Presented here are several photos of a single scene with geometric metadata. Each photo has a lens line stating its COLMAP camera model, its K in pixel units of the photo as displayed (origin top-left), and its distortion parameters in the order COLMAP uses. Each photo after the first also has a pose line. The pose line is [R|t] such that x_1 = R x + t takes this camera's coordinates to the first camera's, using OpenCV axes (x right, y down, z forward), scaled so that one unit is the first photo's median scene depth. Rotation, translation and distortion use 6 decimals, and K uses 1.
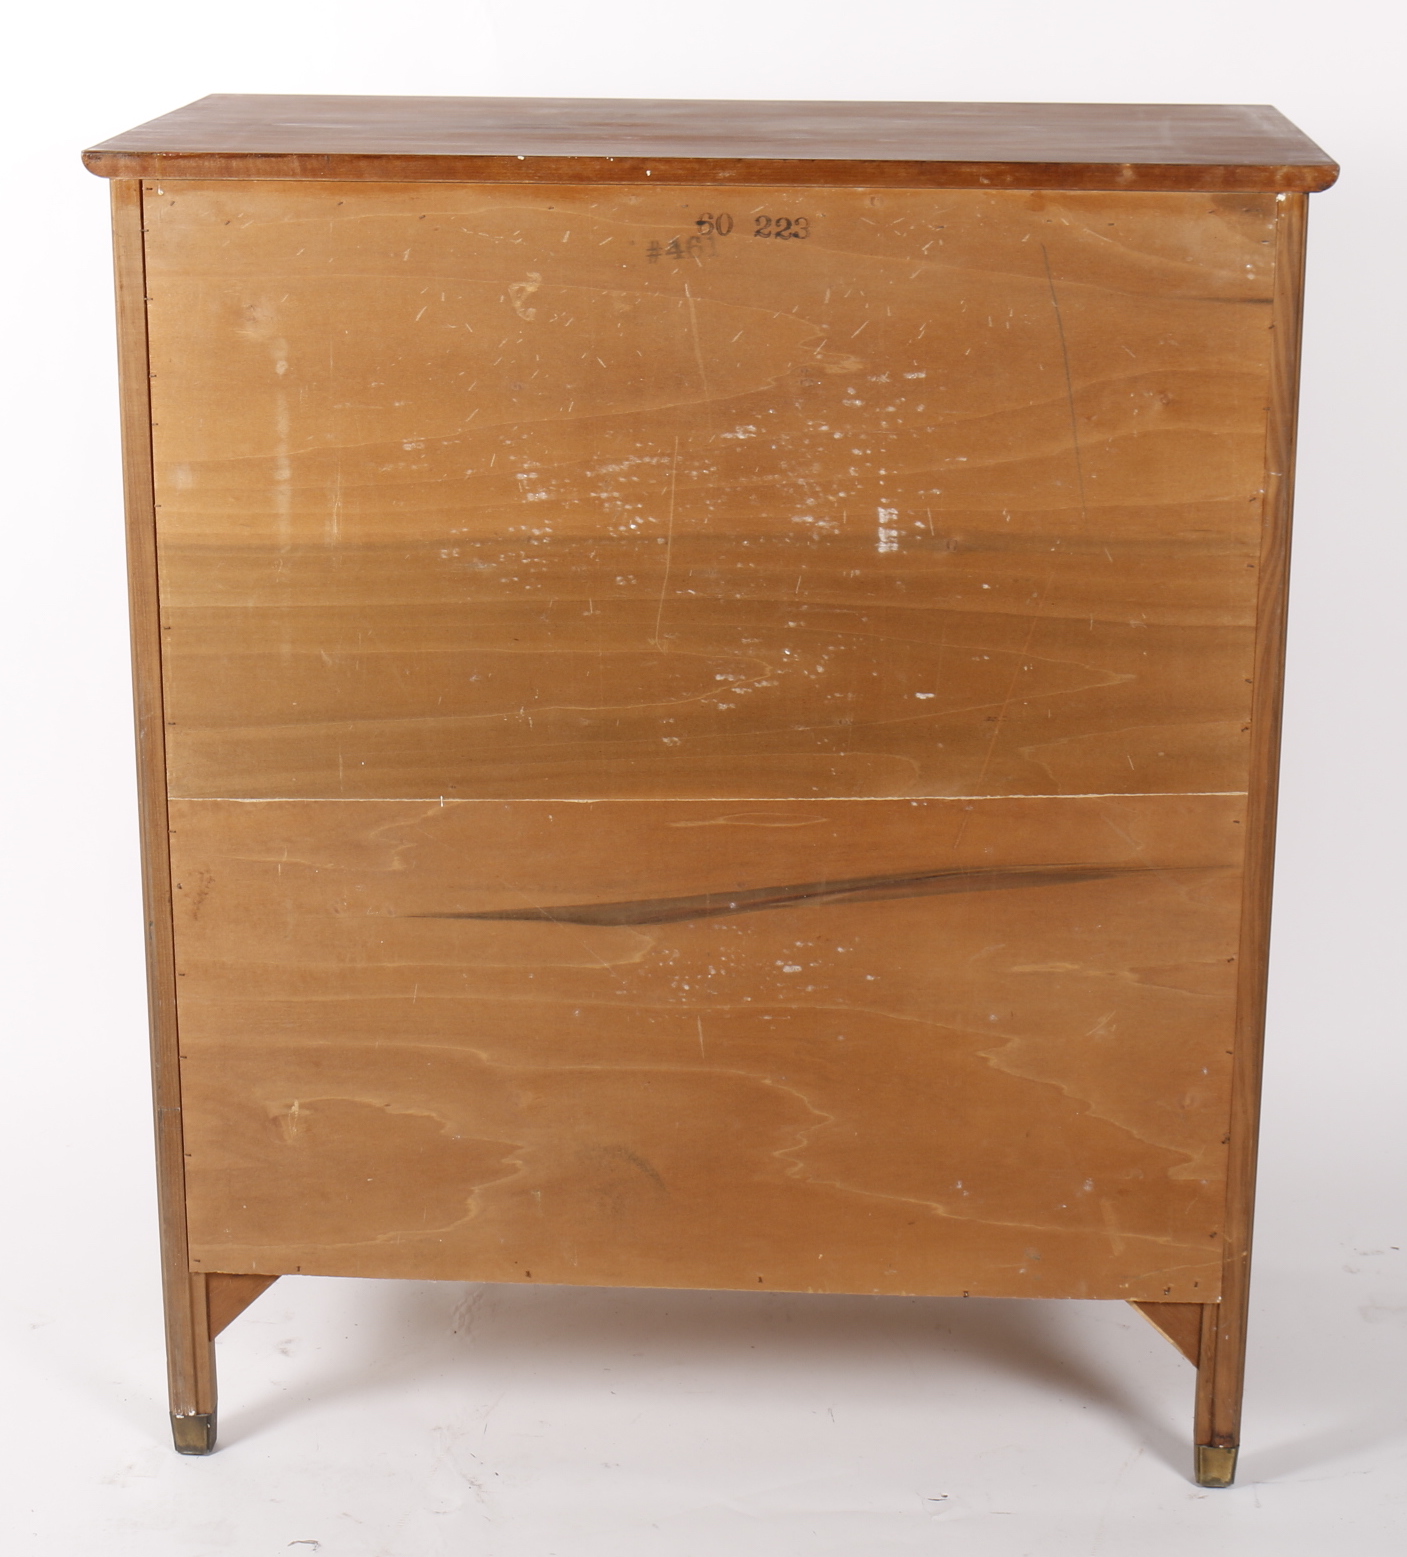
lens RADIAL K [[3536.2, 0, 703.5], [0, 3536.2, 778.5], [0, 0, 1]] dist [-0.100322, -0.048432]
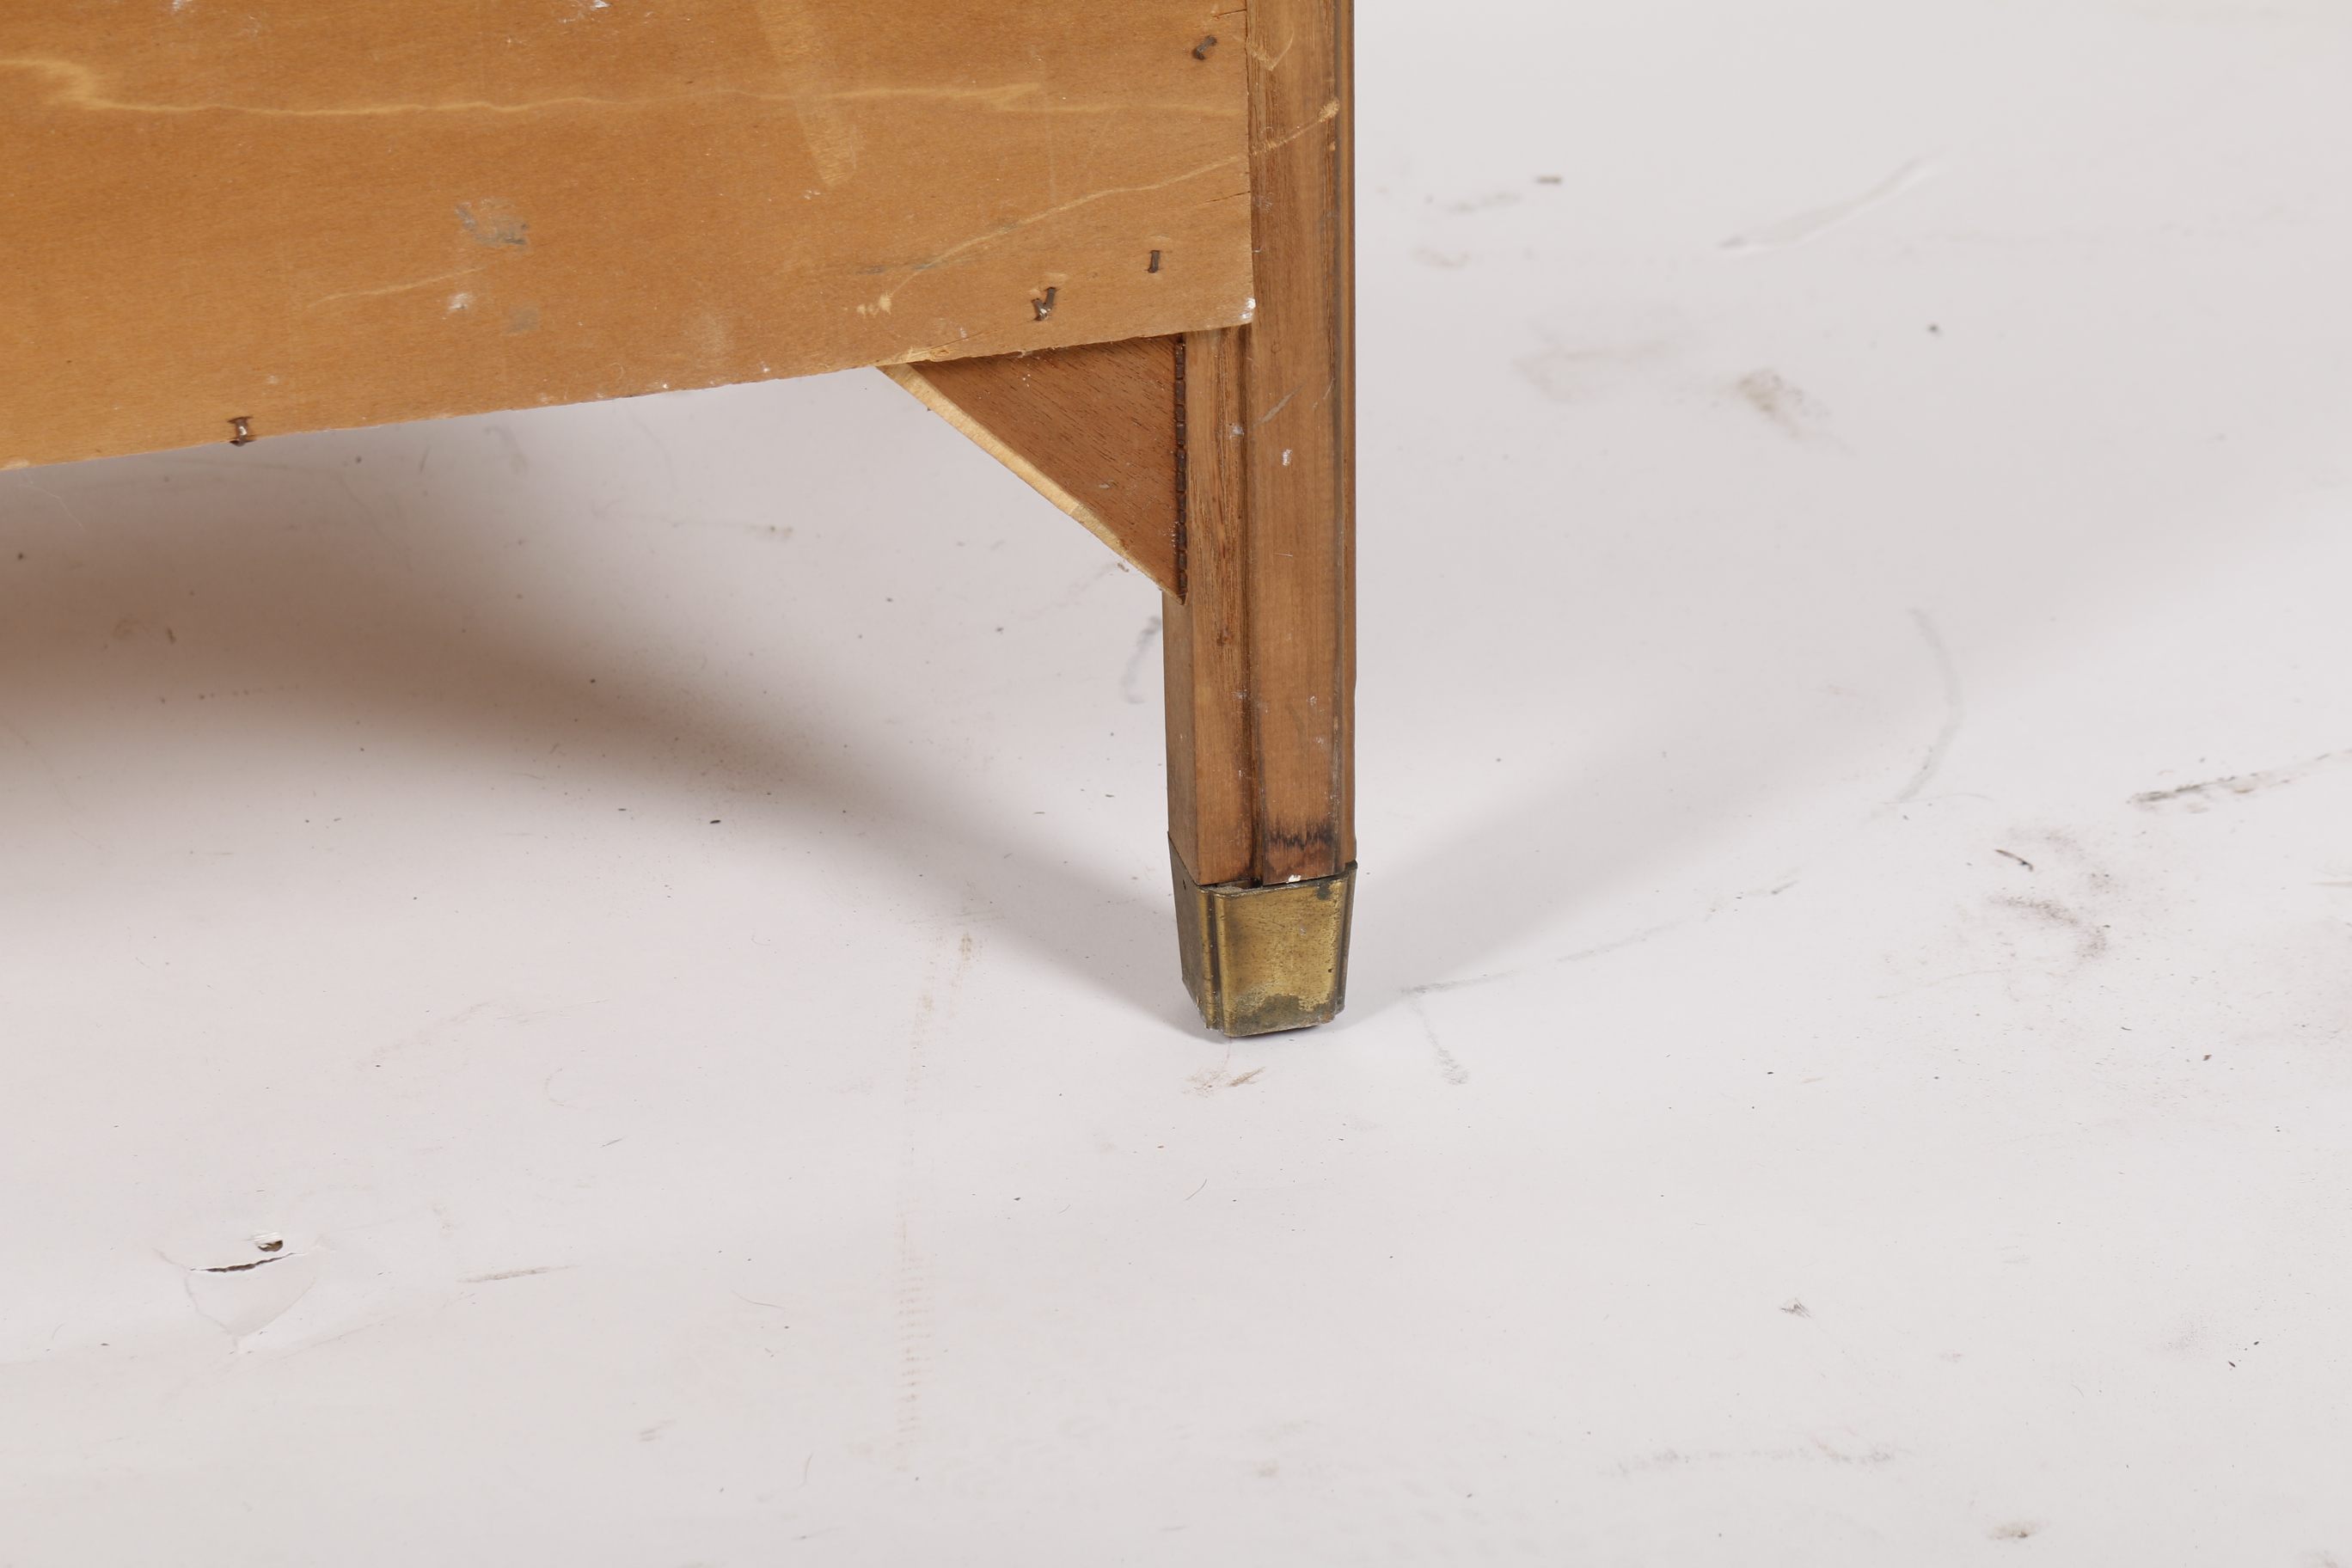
lens RADIAL K [[5382.8, 0, 1176.0], [0, 5382.8, 784.0], [0, 0, 1]] dist [0.027712, 0.275109]
pose [[0.951174, -0.157553, 0.265416, 0.033000], [0.112395, 0.977670, 0.177562, 0.110448], [-0.287465, -0.139061, 0.947642, 0.620995]]
